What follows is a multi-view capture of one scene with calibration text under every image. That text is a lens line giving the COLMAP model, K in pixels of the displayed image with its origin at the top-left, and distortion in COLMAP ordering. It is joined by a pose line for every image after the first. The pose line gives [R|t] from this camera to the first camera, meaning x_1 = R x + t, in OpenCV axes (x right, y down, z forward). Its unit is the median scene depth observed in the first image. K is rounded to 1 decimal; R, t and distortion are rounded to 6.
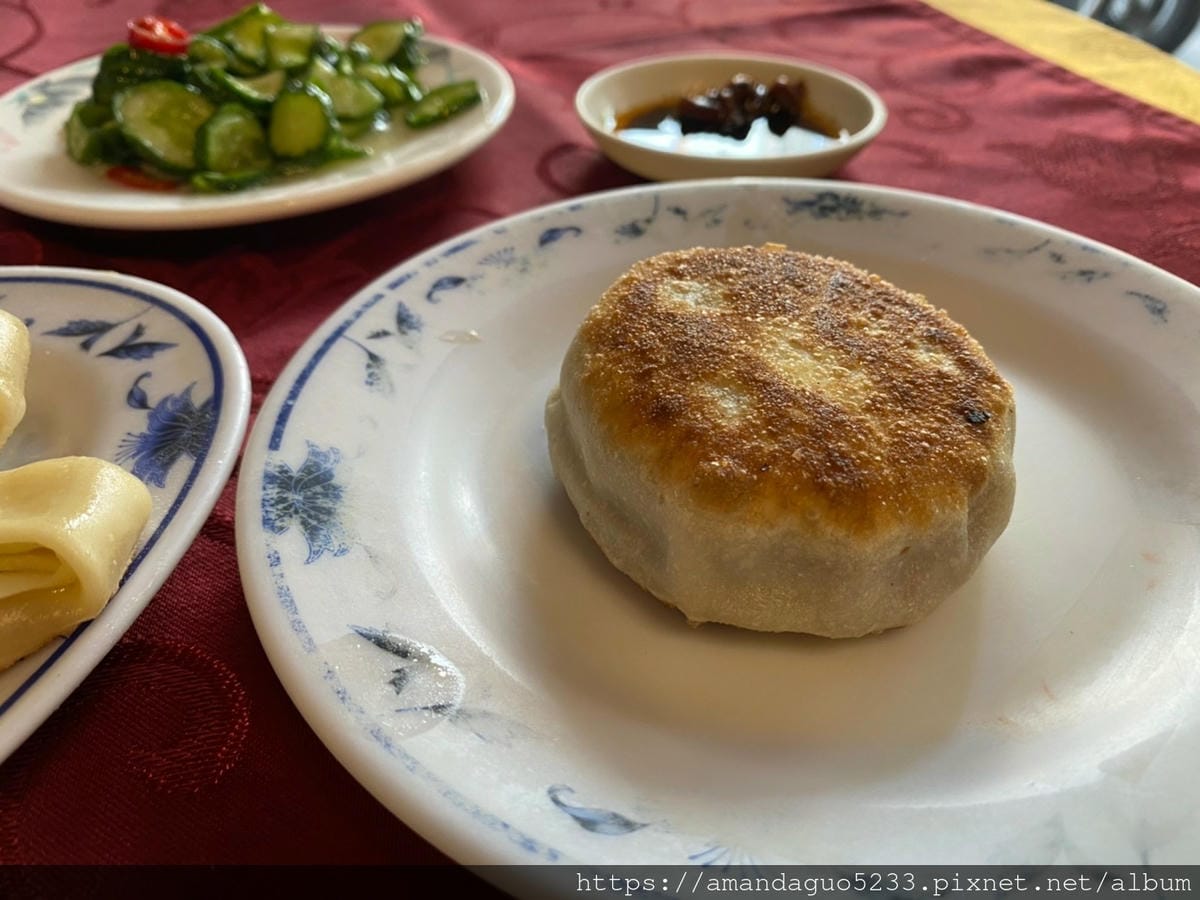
lens RADIAL K [[927.7, 0, 600.0], [0, 927.7, 450.0], [0, 0, 1]] dist [0.050177, -0.157068]
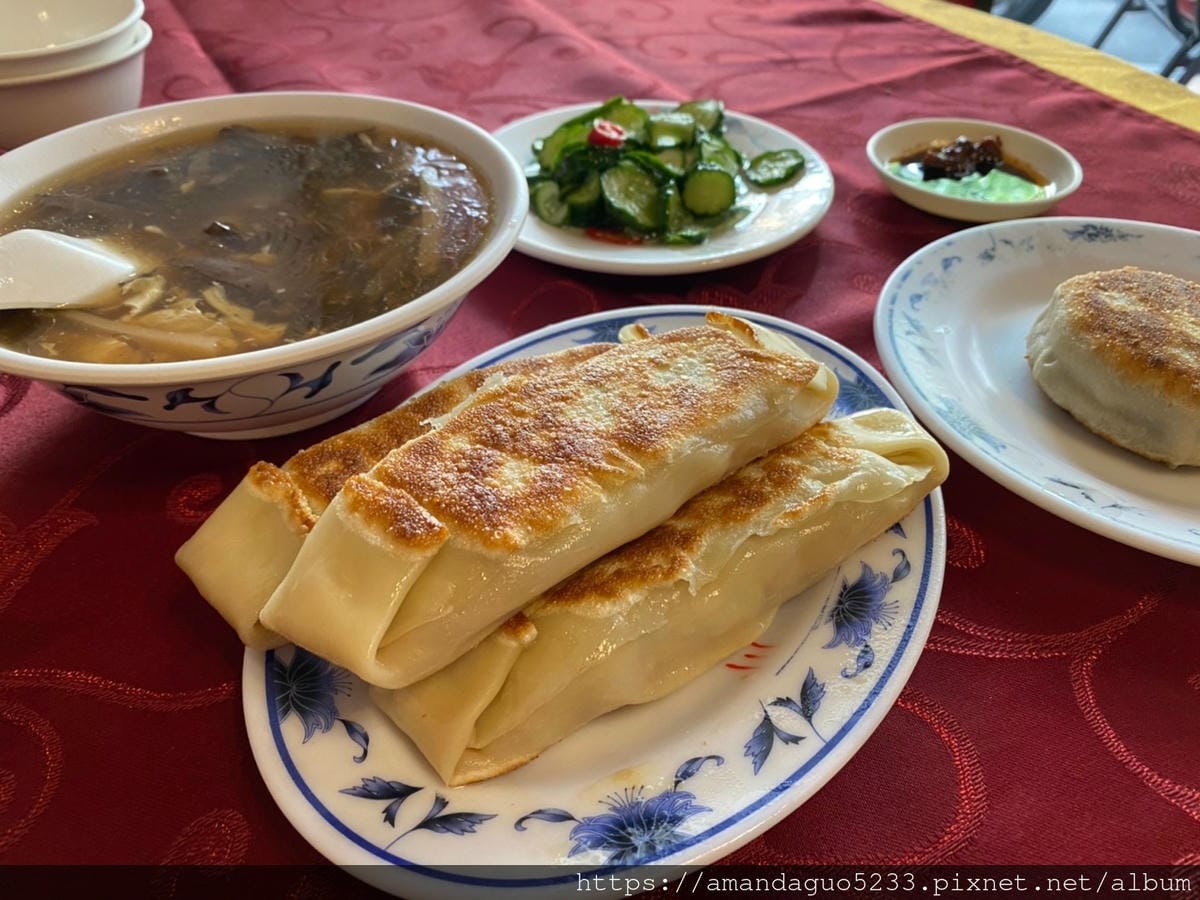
lens RADIAL K [[952.5, 0, 598.7], [0, 952.5, 434.0], [0, 0, 1]] dist [0.022506, -0.062450]
pose [[0.988485, -0.083102, 0.126454, -1.208878], [0.081800, 0.996529, 0.015466, -0.014533], [-0.127300, -0.004944, 0.991852, -0.772450]]
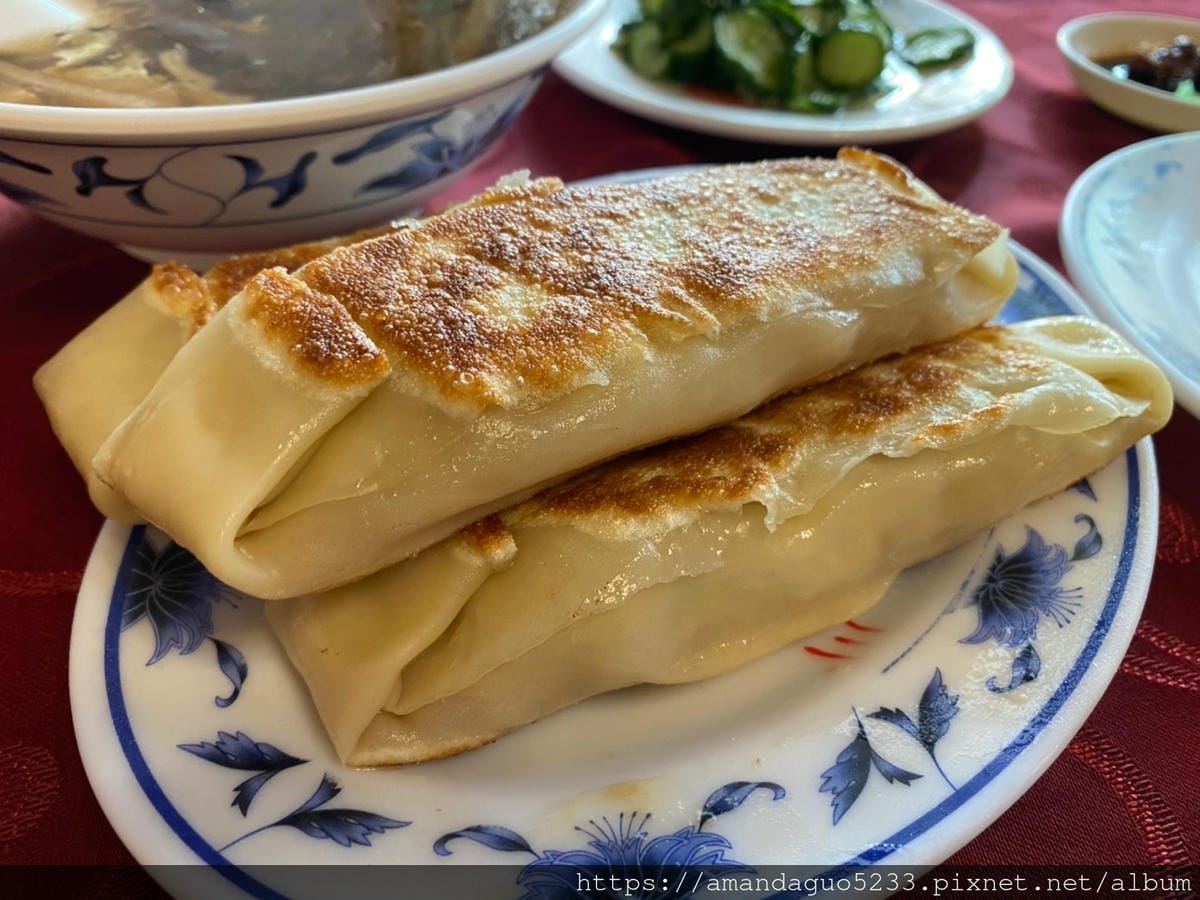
lens RADIAL K [[964.5, 0, 600.0], [0, 964.5, 450.0], [0, 0, 1]] dist [-0.028950, -0.001647]
pose [[0.998243, 0.041467, 0.042332, -1.116375], [-0.043720, 0.997597, 0.053742, 0.135138], [-0.040002, -0.055498, 0.997657, -0.298570]]
